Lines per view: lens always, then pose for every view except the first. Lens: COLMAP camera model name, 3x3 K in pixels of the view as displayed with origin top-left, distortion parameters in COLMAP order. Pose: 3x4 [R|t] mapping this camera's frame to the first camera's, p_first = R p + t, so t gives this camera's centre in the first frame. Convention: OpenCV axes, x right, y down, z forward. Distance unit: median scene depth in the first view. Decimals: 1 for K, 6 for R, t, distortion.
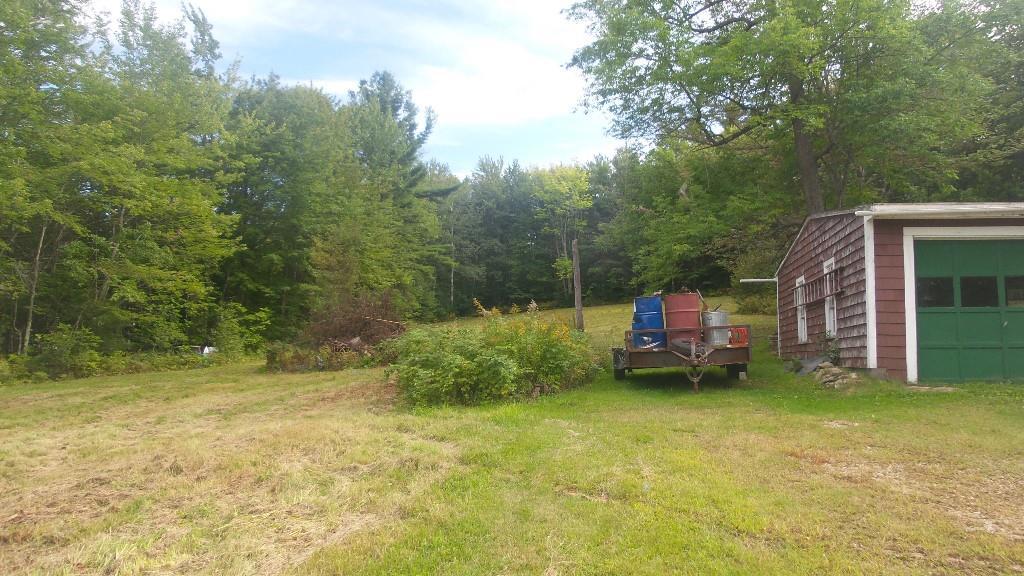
lens RADIAL K [[733.0, 0, 512.0], [0, 733.0, 288.0], [0, 0, 1]] dist [-0.006569, 0.004570]
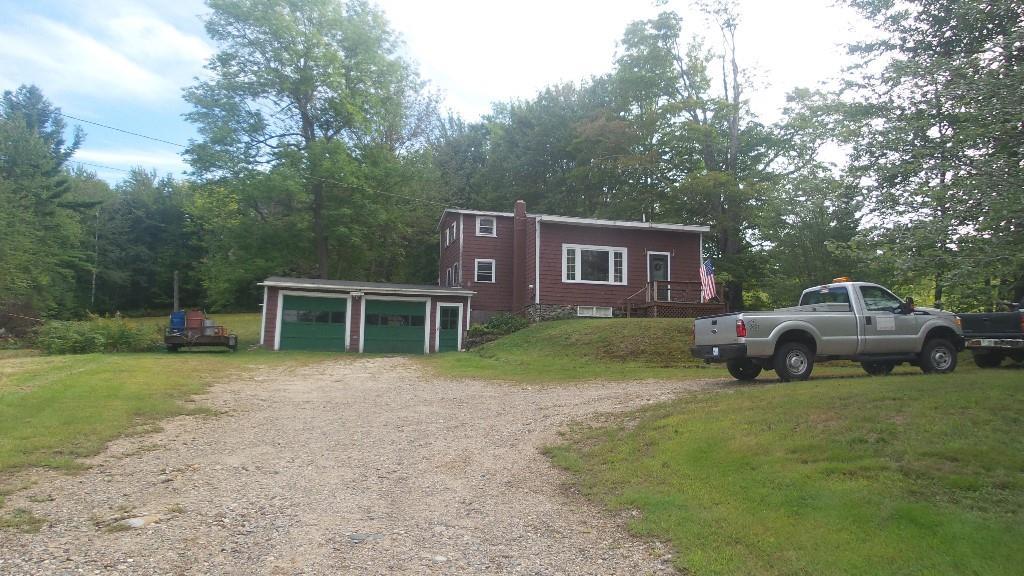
lens RADIAL K [[745.7, 0, 512.0], [0, 745.7, 288.0], [0, 0, 1]] dist [0.005851, 0.006343]
pose [[0.910756, 0.059374, 0.408654, 0.166449], [-0.054170, 0.998236, -0.024309, -0.056223], [-0.409376, 0.000003, 0.912366, -1.373743]]
